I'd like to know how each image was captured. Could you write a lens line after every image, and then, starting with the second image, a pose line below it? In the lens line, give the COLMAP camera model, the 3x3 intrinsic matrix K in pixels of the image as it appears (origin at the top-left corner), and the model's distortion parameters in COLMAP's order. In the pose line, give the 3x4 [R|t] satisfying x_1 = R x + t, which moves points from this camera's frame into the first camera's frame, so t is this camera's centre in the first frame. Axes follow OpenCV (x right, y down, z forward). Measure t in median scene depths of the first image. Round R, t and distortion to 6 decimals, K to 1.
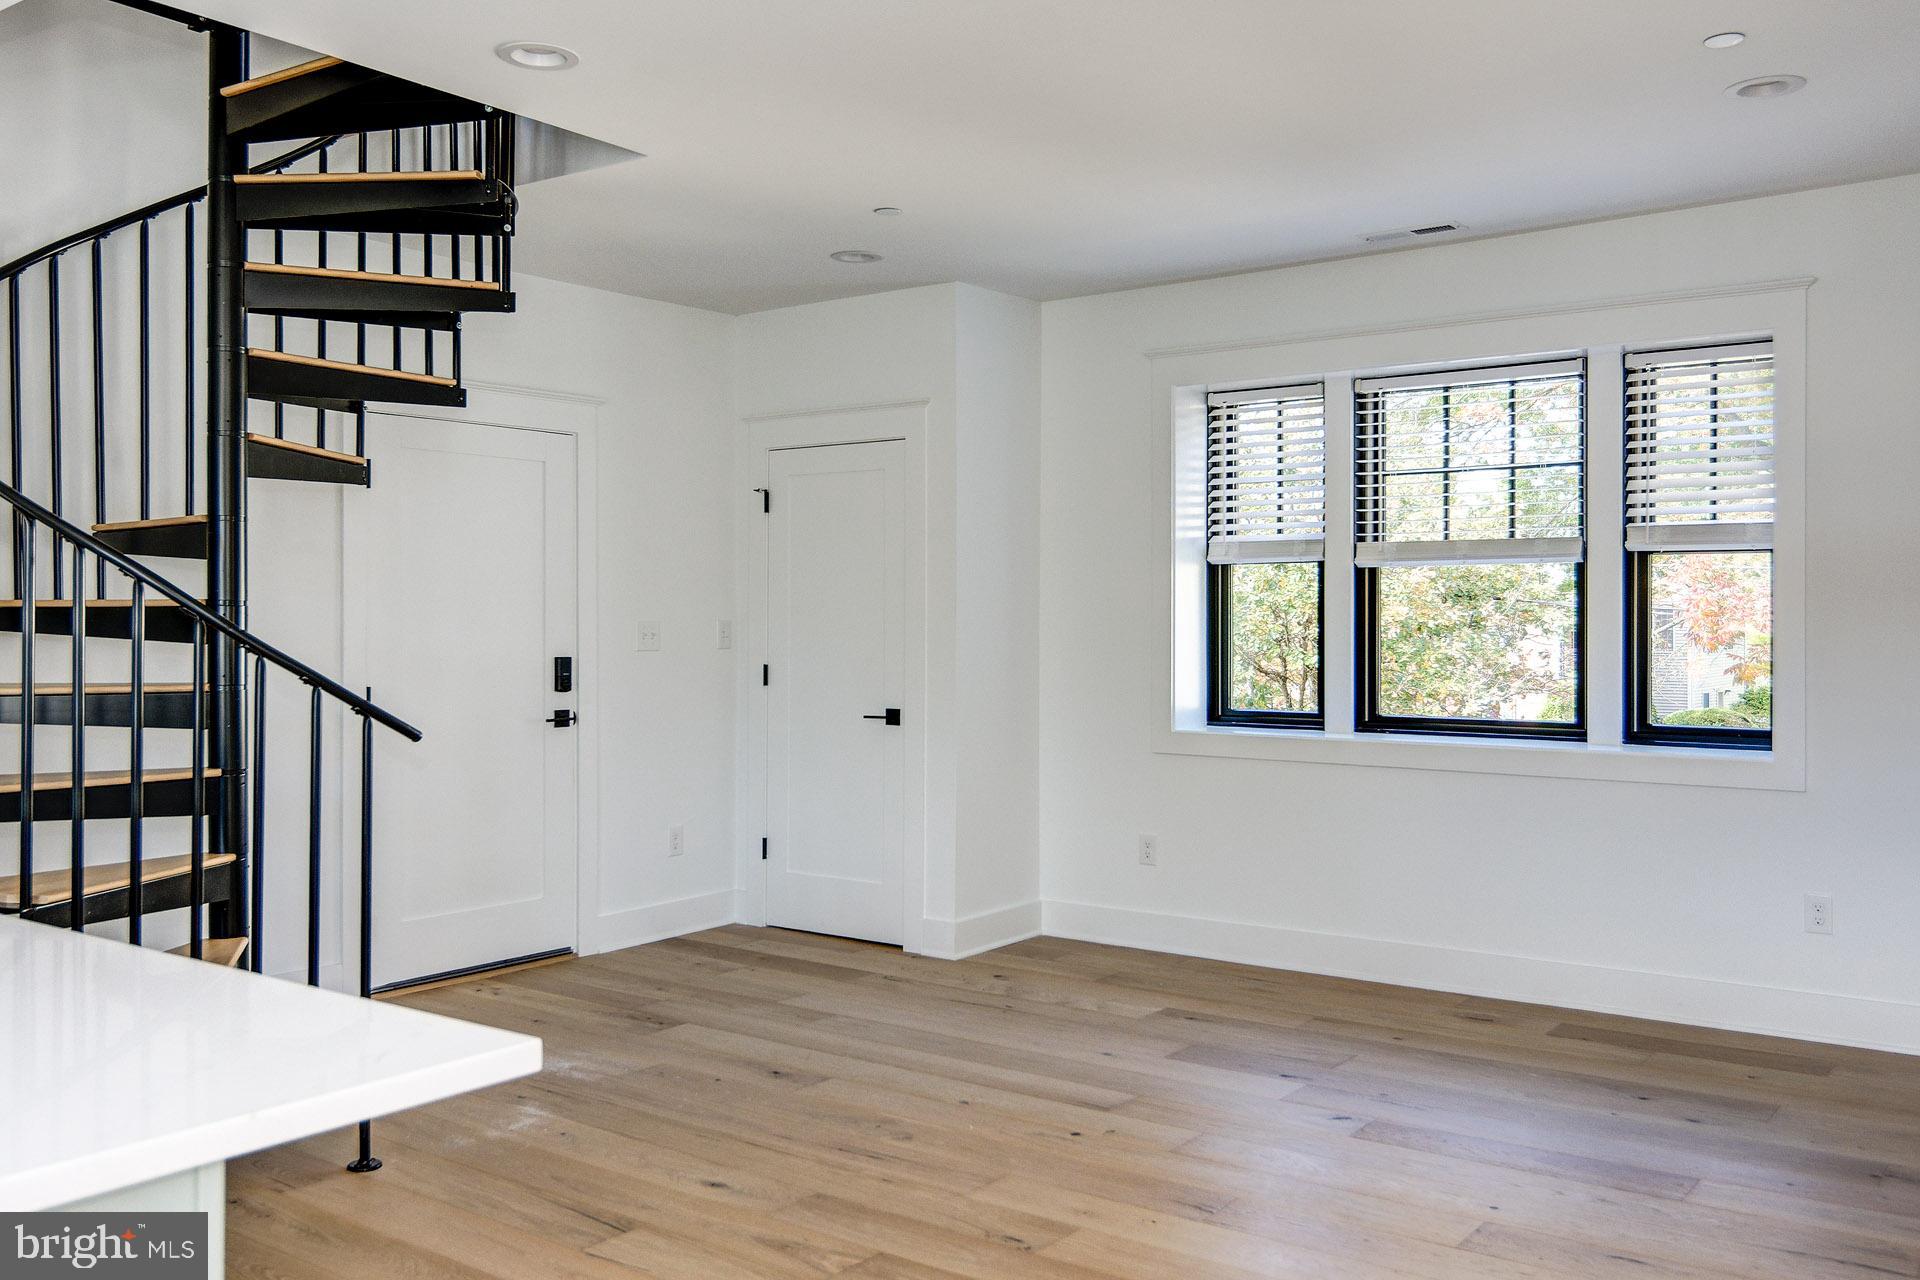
lens RADIAL K [[1613.7, 0, 960.0], [0, 1613.7, 640.0], [0, 0, 1]] dist [-0.001308, -0.000047]
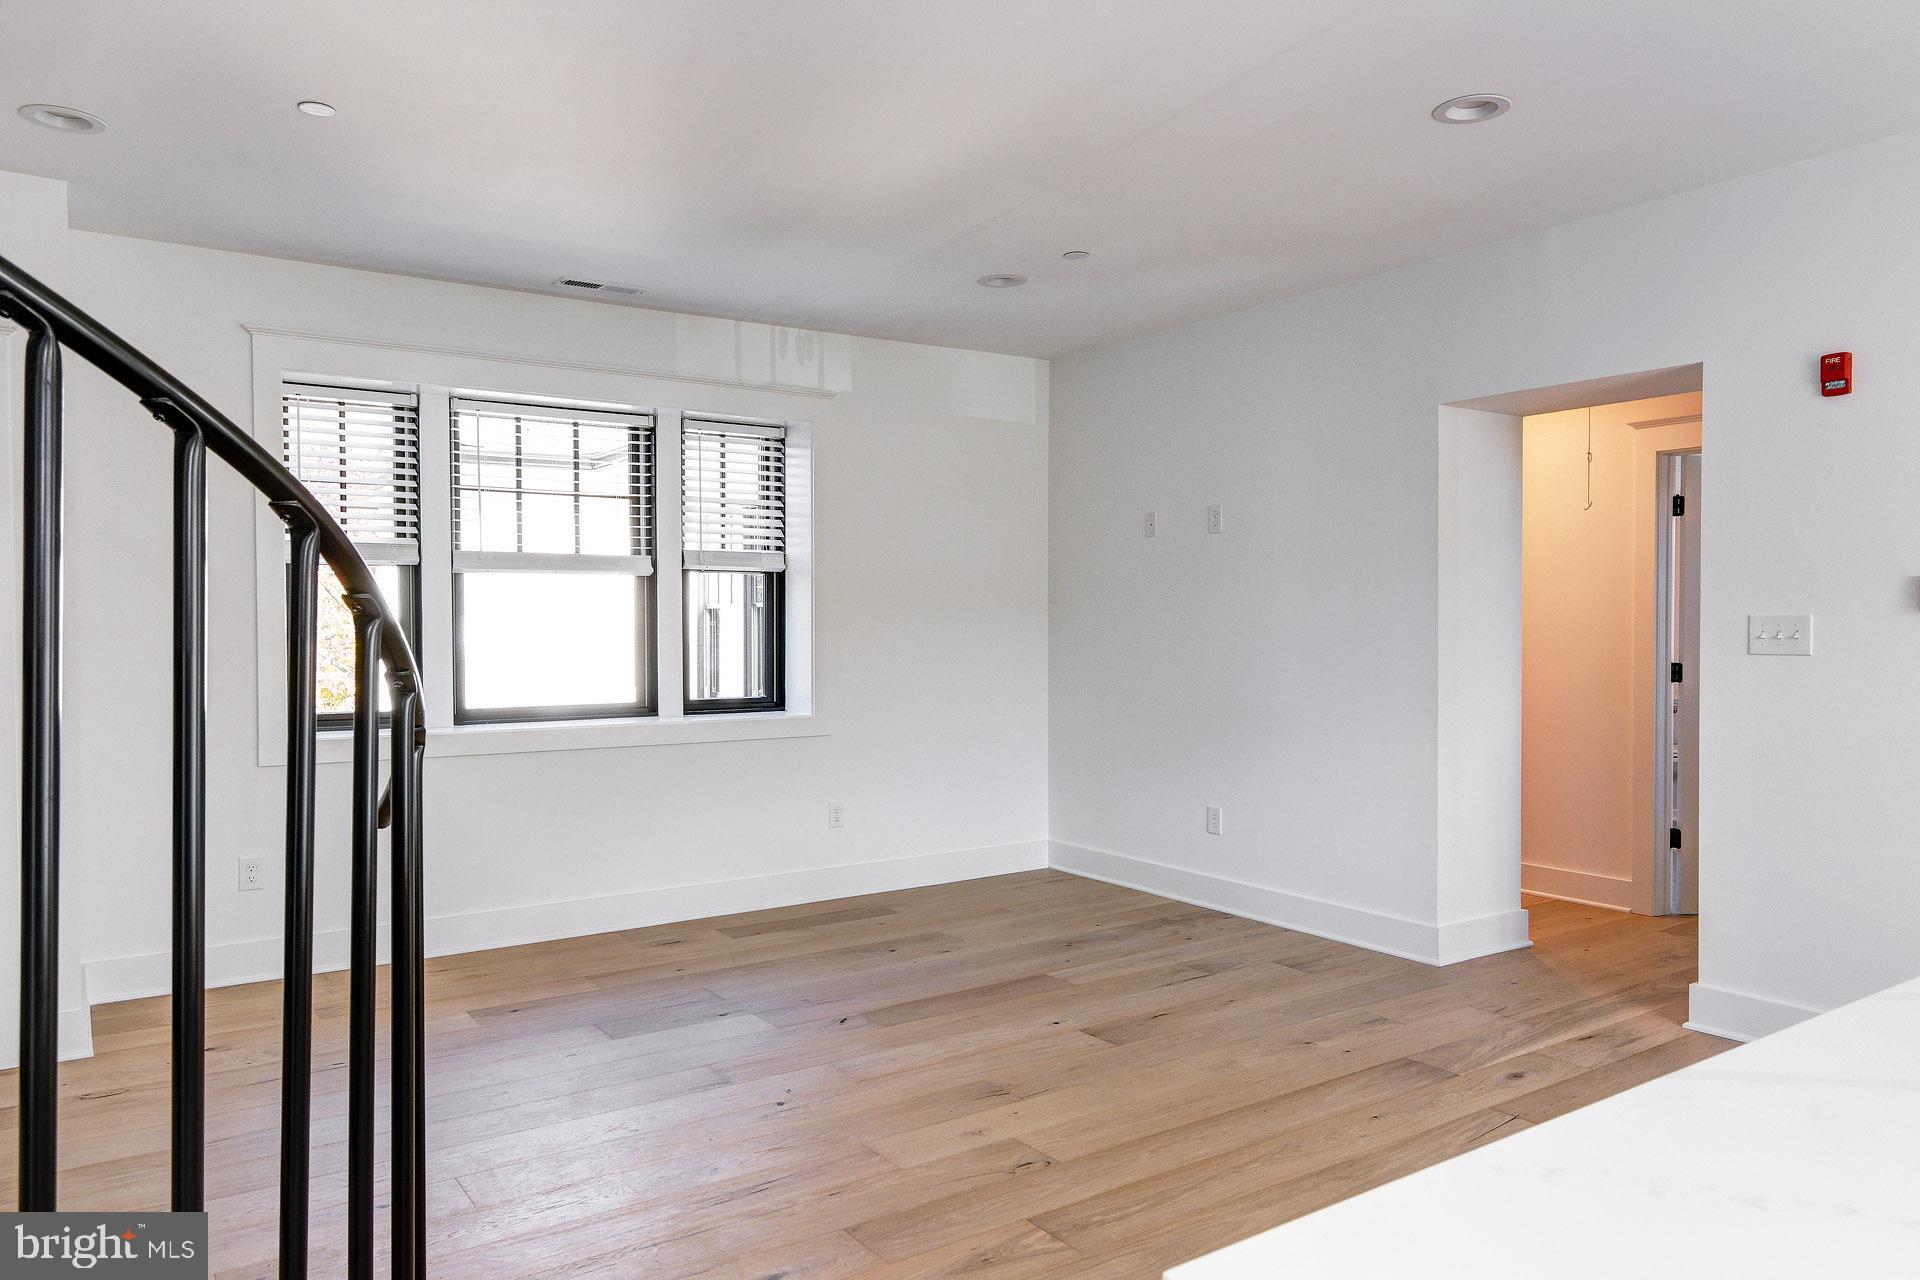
lens RADIAL K [[1253.1, 0, 958.6], [0, 1253.1, 679.9], [0, 0, 1]] dist [0.003257, -0.000153]
pose [[0.340691, -0.046719, 0.939014, -0.522283], [0.013653, 0.998905, 0.044745, -0.007961], [-0.940076, -0.002424, 0.340956, 0.483491]]
